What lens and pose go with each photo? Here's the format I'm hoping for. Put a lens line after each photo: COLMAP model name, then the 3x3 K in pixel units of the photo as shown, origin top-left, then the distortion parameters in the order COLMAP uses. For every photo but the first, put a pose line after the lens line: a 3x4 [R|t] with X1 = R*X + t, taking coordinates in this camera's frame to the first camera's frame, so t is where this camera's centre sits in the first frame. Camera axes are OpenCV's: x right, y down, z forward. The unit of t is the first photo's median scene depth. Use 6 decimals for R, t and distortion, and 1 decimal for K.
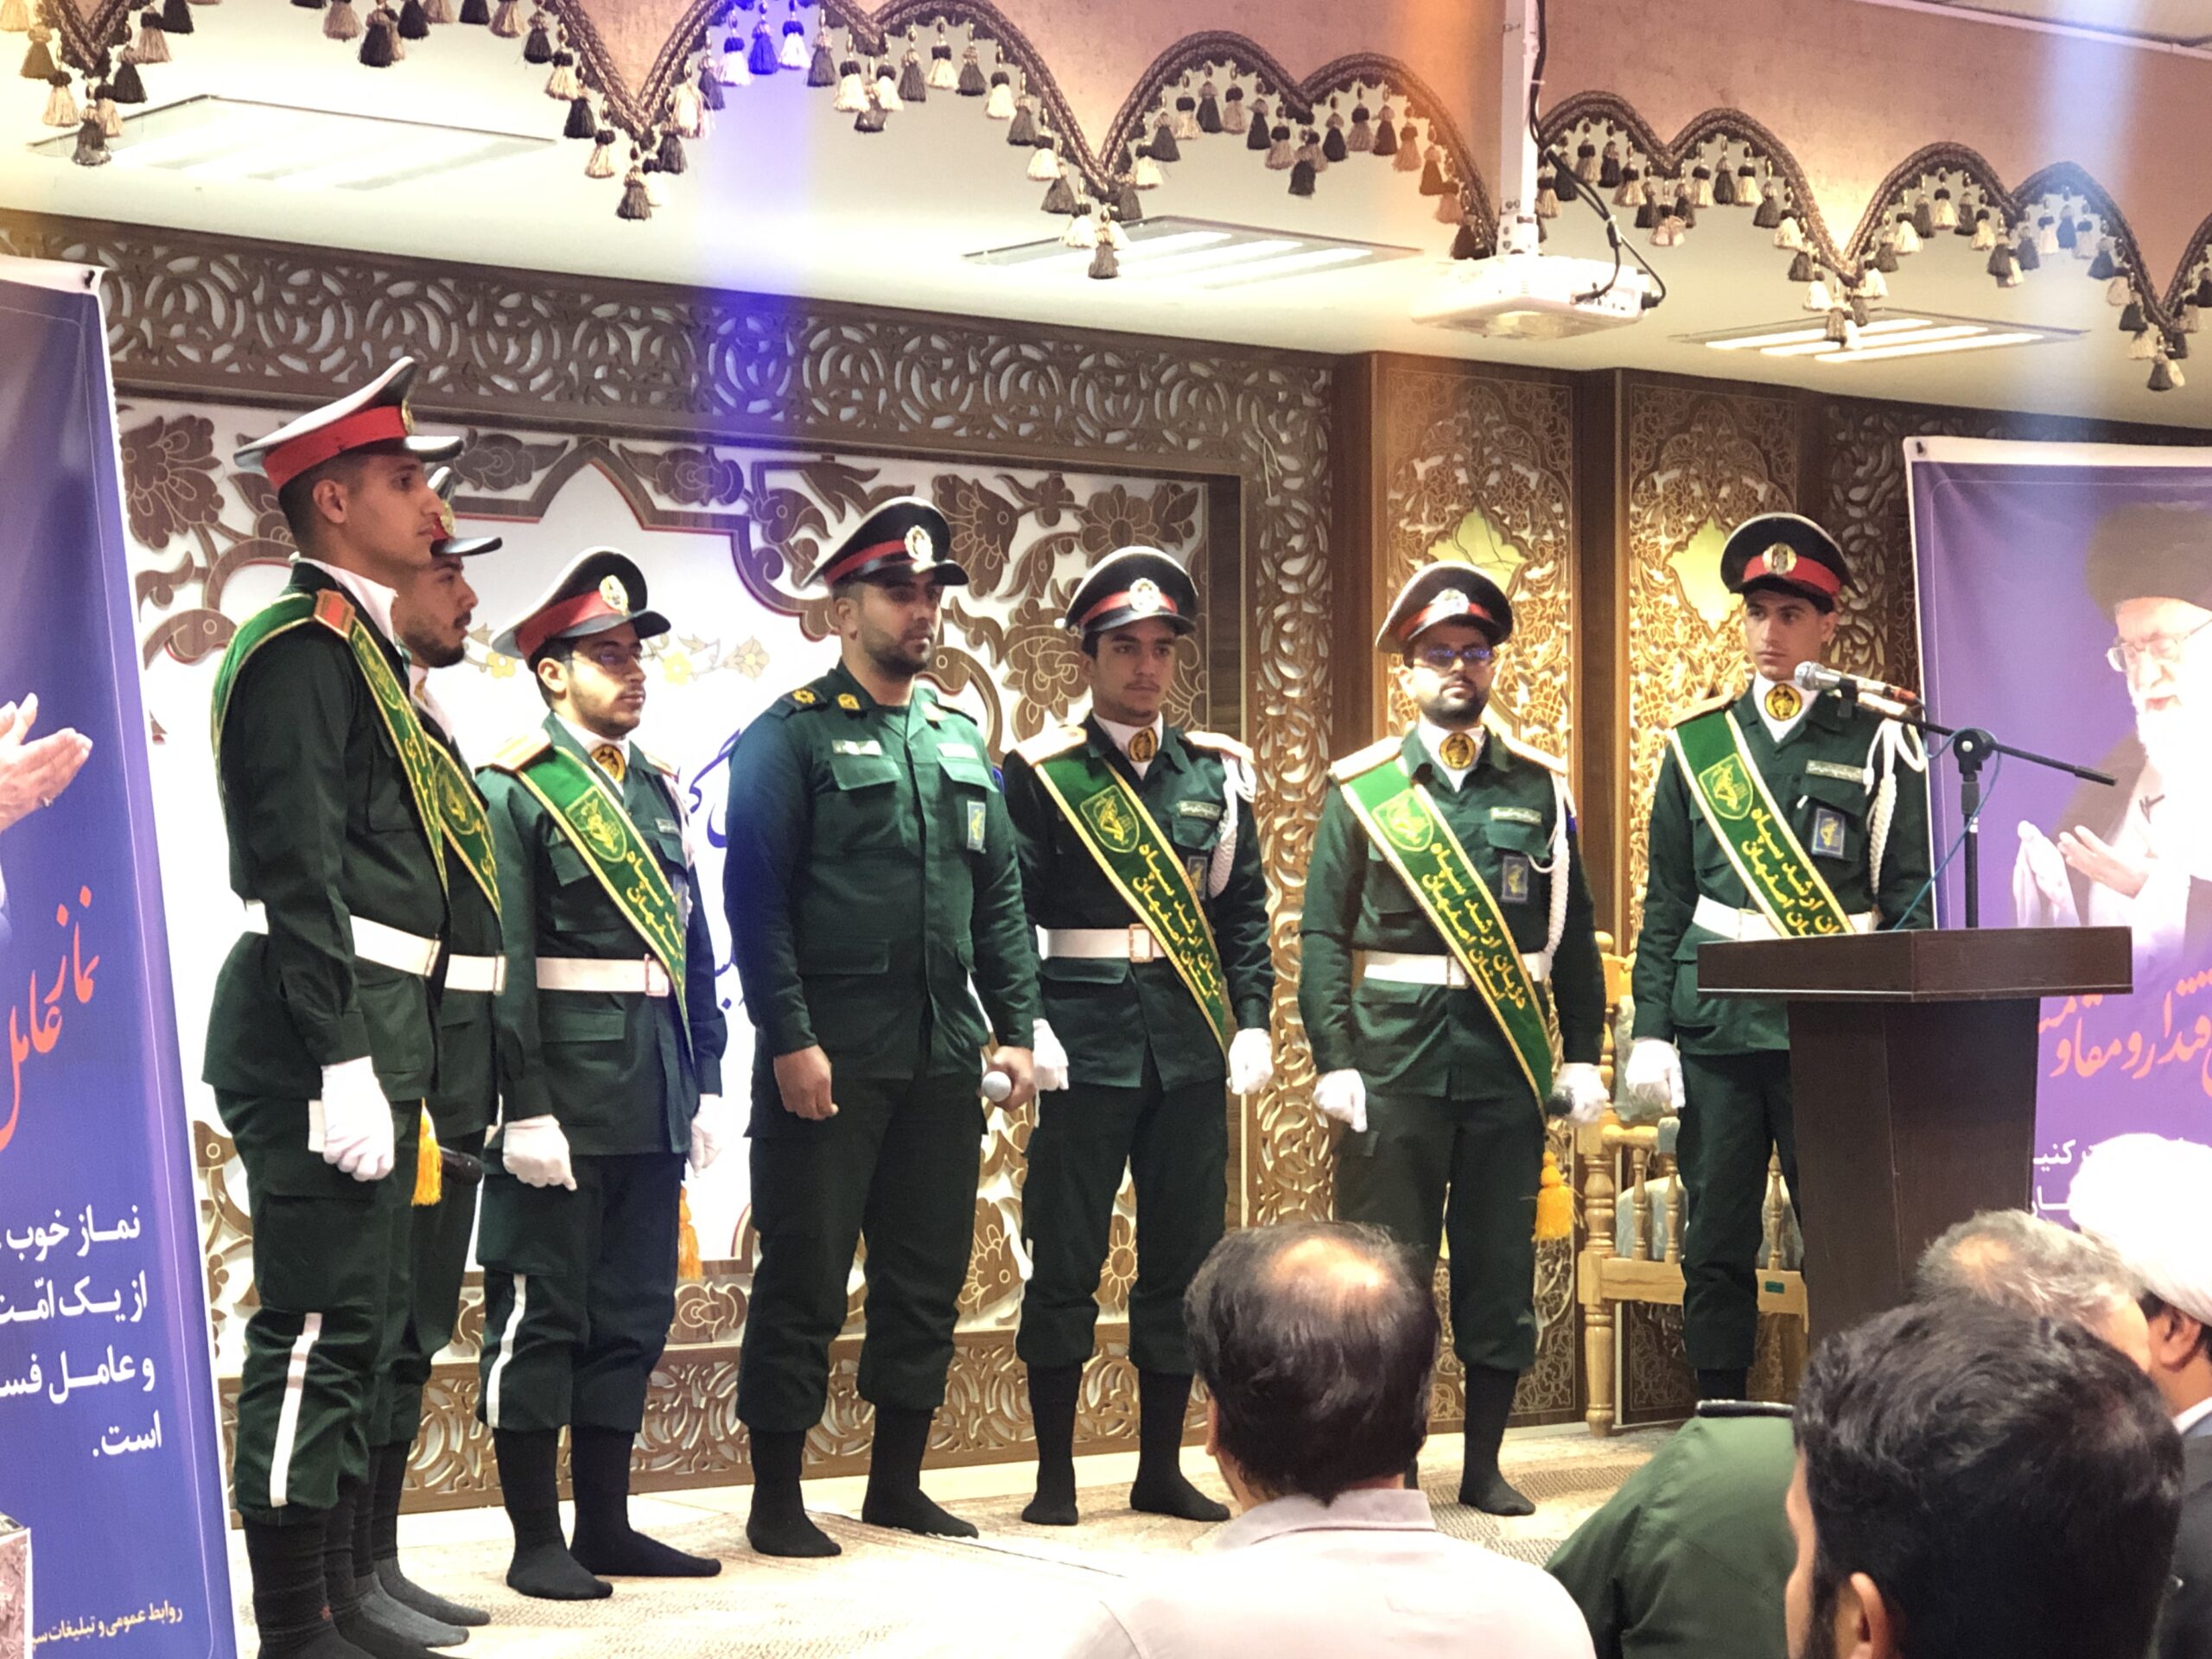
lens RADIAL K [[4664.4, 0, 1104.6], [0, 4664.4, 871.3], [0, 0, 1]] dist [-0.007313, 2.245875]
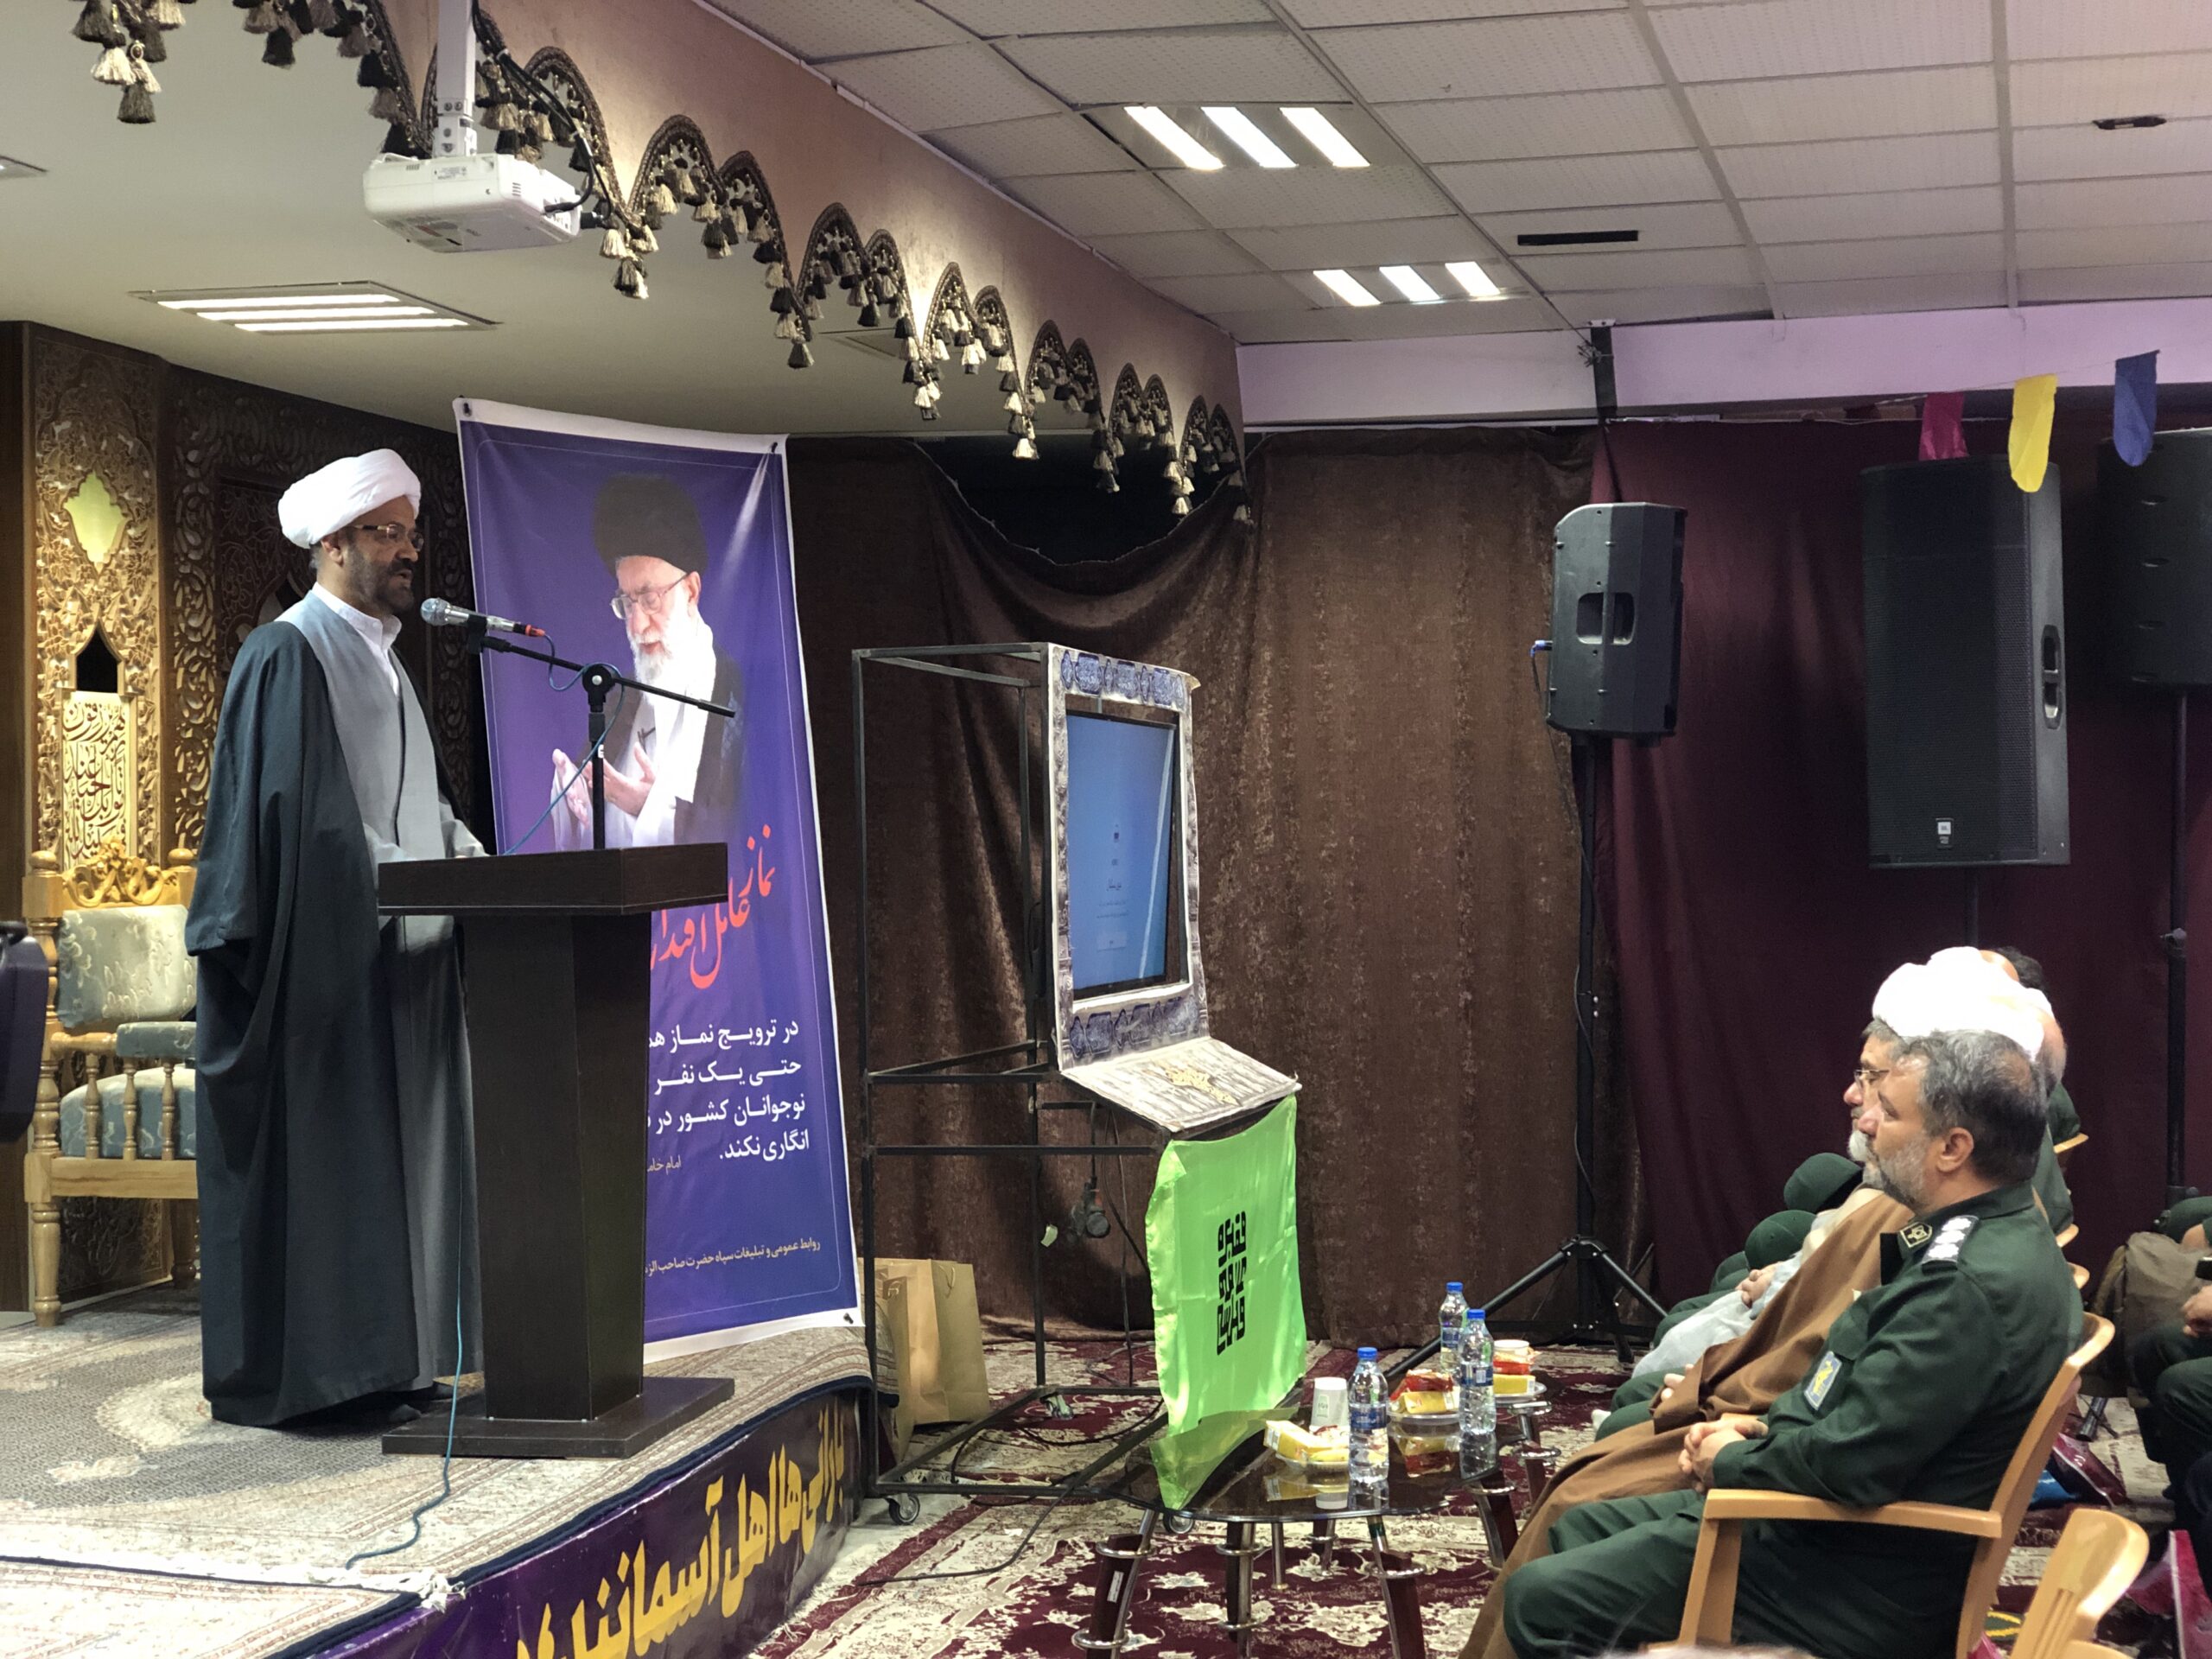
lens RADIAL K [[3284.4, 0, 1106.0], [0, 3284.4, 829.5], [0, 0, 1]] dist [0.201741, -0.845181]
pose [[0.802535, -0.005386, 0.596581, -0.188979], [-0.000628, 0.999951, 0.009871, 0.000752], [-0.596605, -0.008297, 0.802492, 0.315543]]
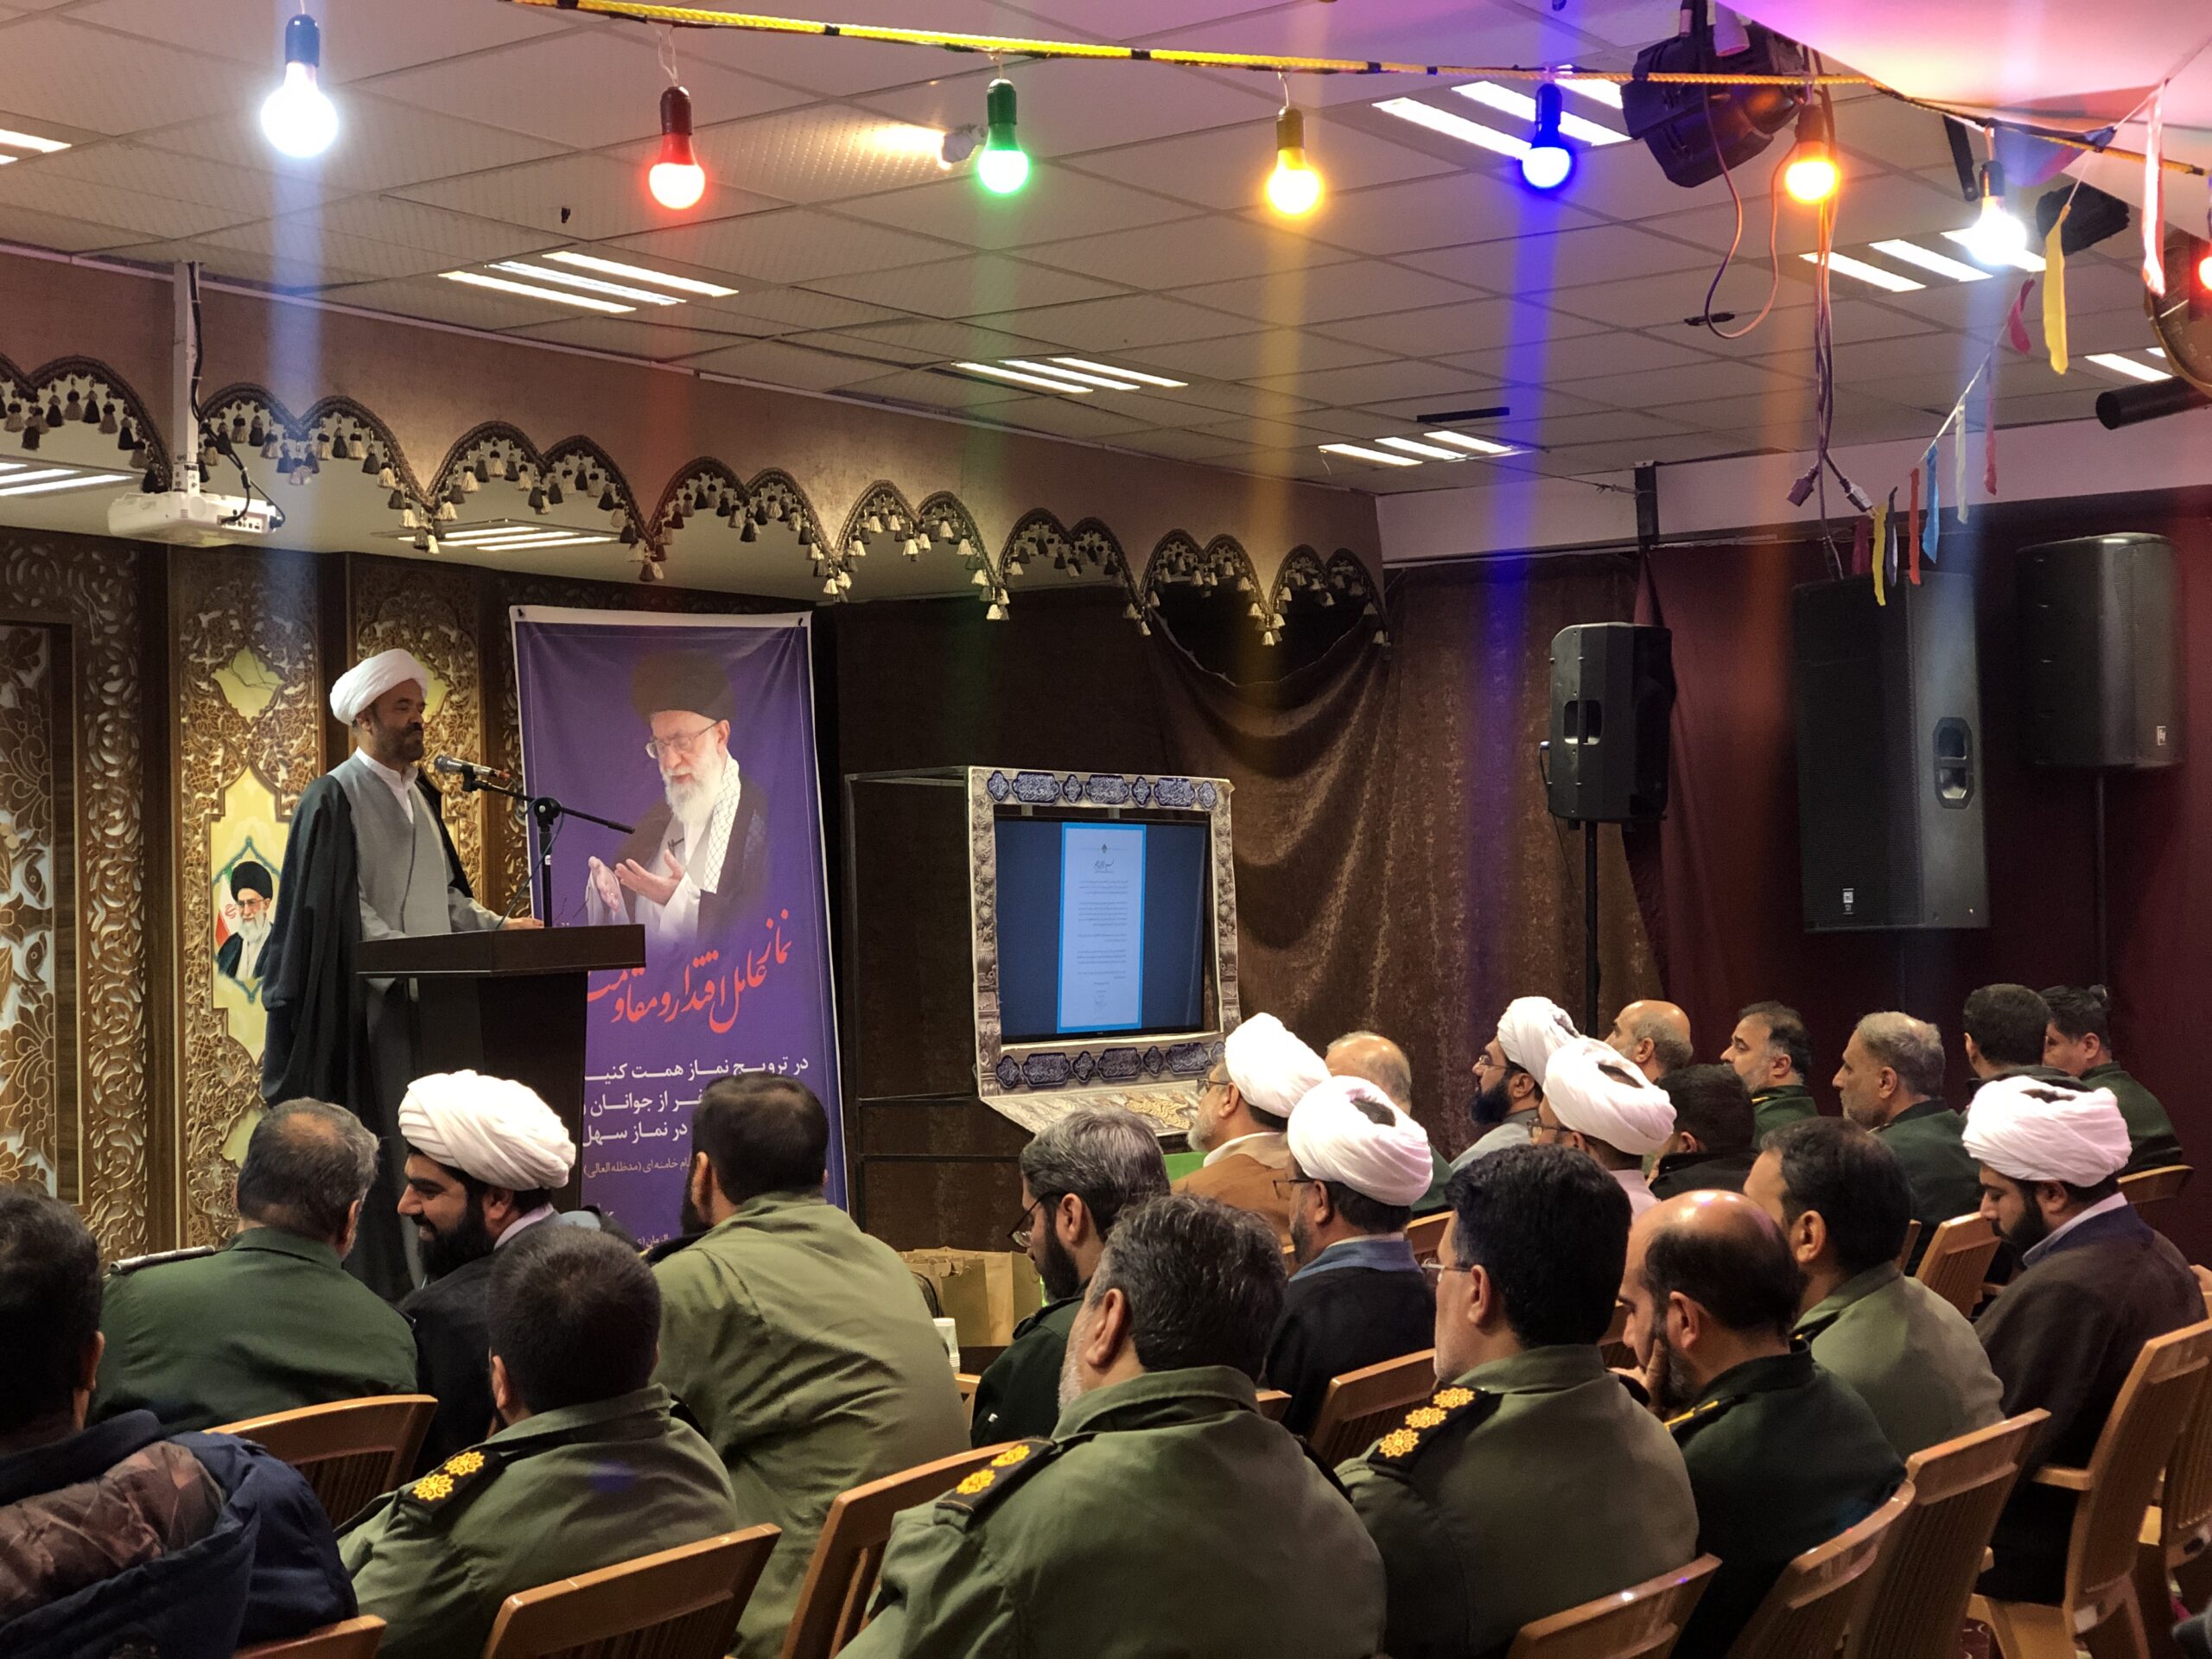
lens RADIAL K [[3315.2, 0, 1106.0], [0, 3315.2, 829.5], [0, 0, 1]] dist [0.131491, -0.491629]
pose [[0.962538, -0.012067, 0.270877, 0.070249], [0.016247, 0.999781, -0.013193, -0.002698], [-0.270658, 0.017100, 0.962524, -0.104921]]
